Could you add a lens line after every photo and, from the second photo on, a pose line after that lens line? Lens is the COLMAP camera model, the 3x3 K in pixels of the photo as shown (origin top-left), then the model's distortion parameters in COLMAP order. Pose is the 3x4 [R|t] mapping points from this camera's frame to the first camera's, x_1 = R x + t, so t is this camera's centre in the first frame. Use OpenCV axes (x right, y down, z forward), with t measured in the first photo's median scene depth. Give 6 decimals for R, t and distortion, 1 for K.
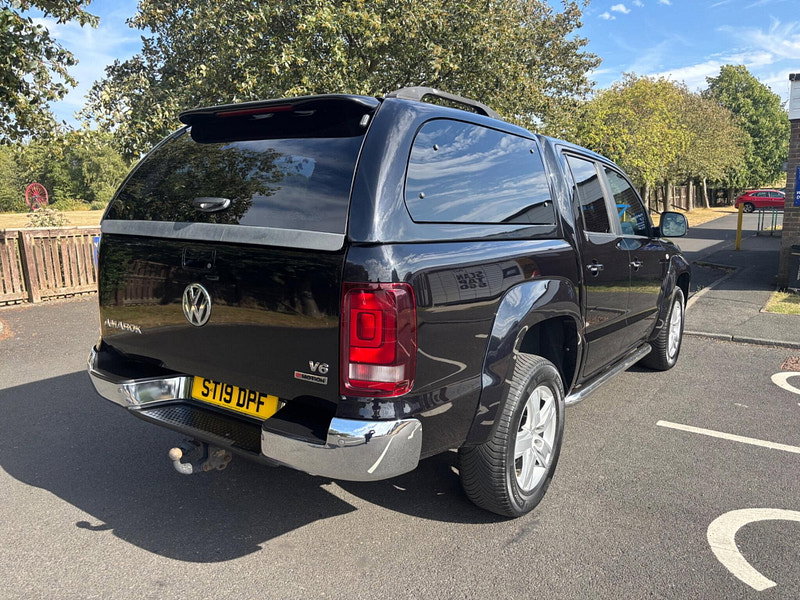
lens RADIAL K [[607.4, 0, 400.0], [0, 607.4, 300.0], [0, 0, 1]] dist [0.004920, 0.004826]
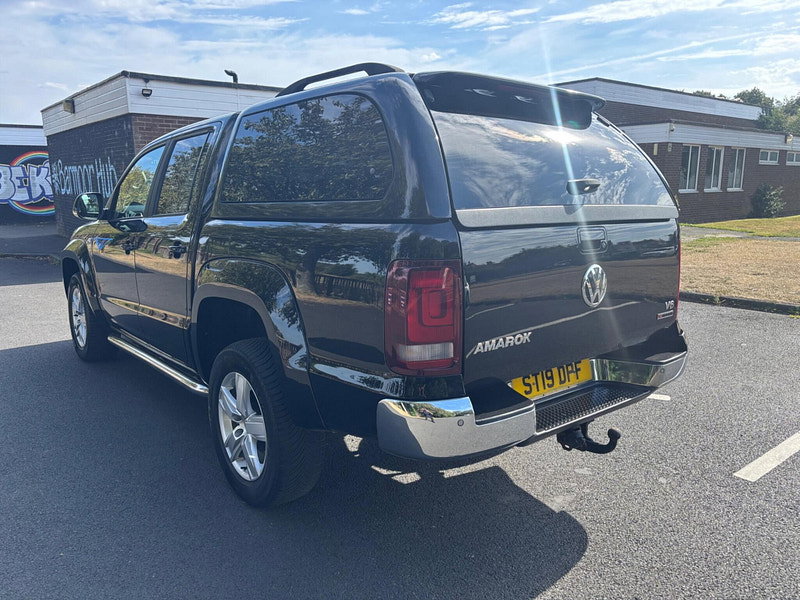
lens RADIAL K [[617.9, 0, 400.0], [0, 617.9, 300.0], [0, 0, 1]] dist [0.030246, -0.034734]
pose [[0.276444, -0.171874, 0.945536, -1.283956], [0.153561, 0.979136, 0.133085, -0.143330], [-0.948682, 0.108407, 0.297069, 0.915005]]
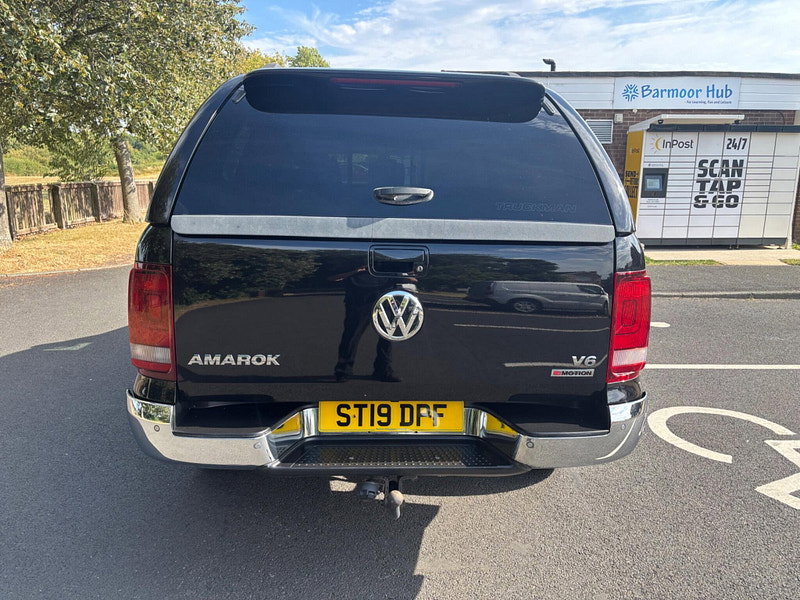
lens RADIAL K [[617.9, 0, 400.0], [0, 617.9, 300.0], [0, 0, 1]] dist [0.030246, -0.034734]
pose [[0.792651, -0.117657, 0.598215, -0.766008], [0.091705, 0.993048, 0.073802, -0.069439], [-0.602739, -0.003640, 0.797930, 0.289090]]
